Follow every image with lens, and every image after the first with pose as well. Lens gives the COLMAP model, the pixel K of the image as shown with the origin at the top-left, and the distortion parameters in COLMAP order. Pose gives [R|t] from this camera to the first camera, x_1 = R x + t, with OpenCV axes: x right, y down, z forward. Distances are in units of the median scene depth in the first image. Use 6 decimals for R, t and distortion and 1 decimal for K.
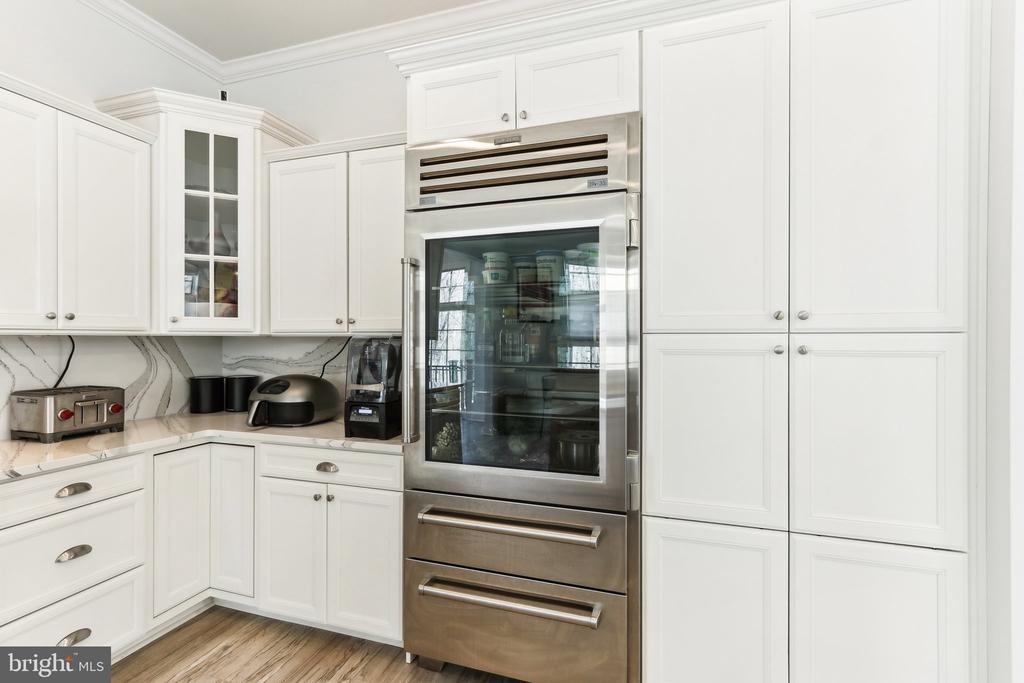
lens RADIAL K [[484.3, 0, 506.7], [0, 484.3, 337.8], [0, 0, 1]] dist [-0.000773, -0.000004]
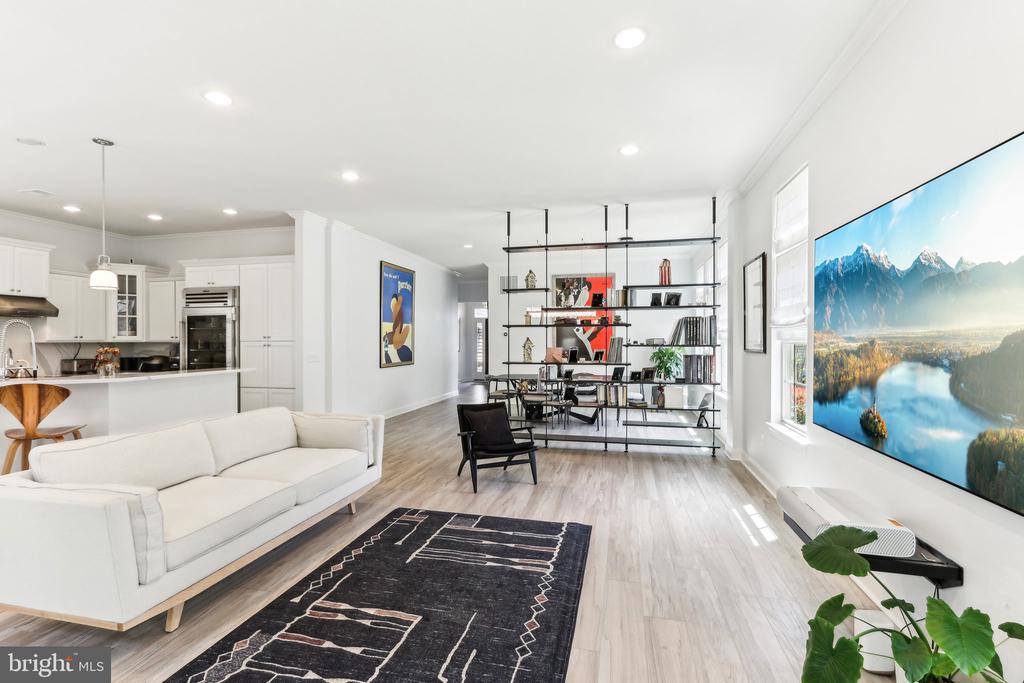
lens RADIAL K [[476.8, 0, 512.0], [0, 476.8, 341.5], [0, 0, 1]] dist [-0.010745, 0.000436]
pose [[0.995083, -0.005307, 0.098905, 1.493063], [0.004921, 0.999979, 0.004143, -0.009029], [-0.098925, -0.003636, 0.995088, -2.184795]]
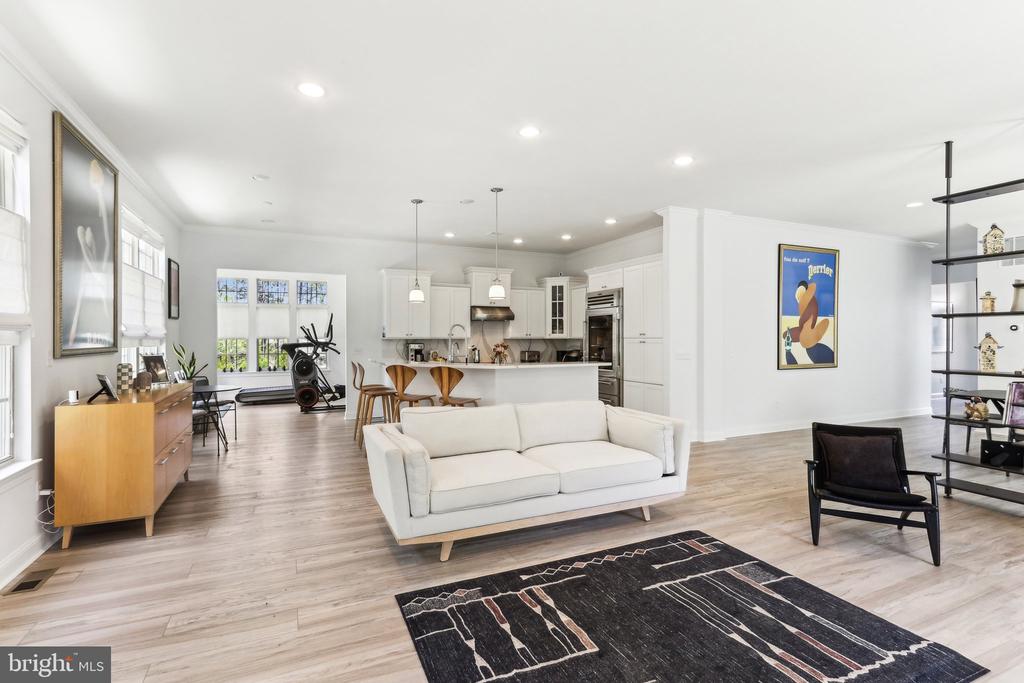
lens RADIAL K [[484.3, 0, 506.7], [0, 484.3, 337.8], [0, 0, 1]] dist [-0.000773, -0.000004]
pose [[0.682930, -0.003684, -0.730475, 1.929978], [0.004276, 0.999990, -0.001046, -0.008572], [0.730472, -0.002409, 0.682939, -1.923601]]
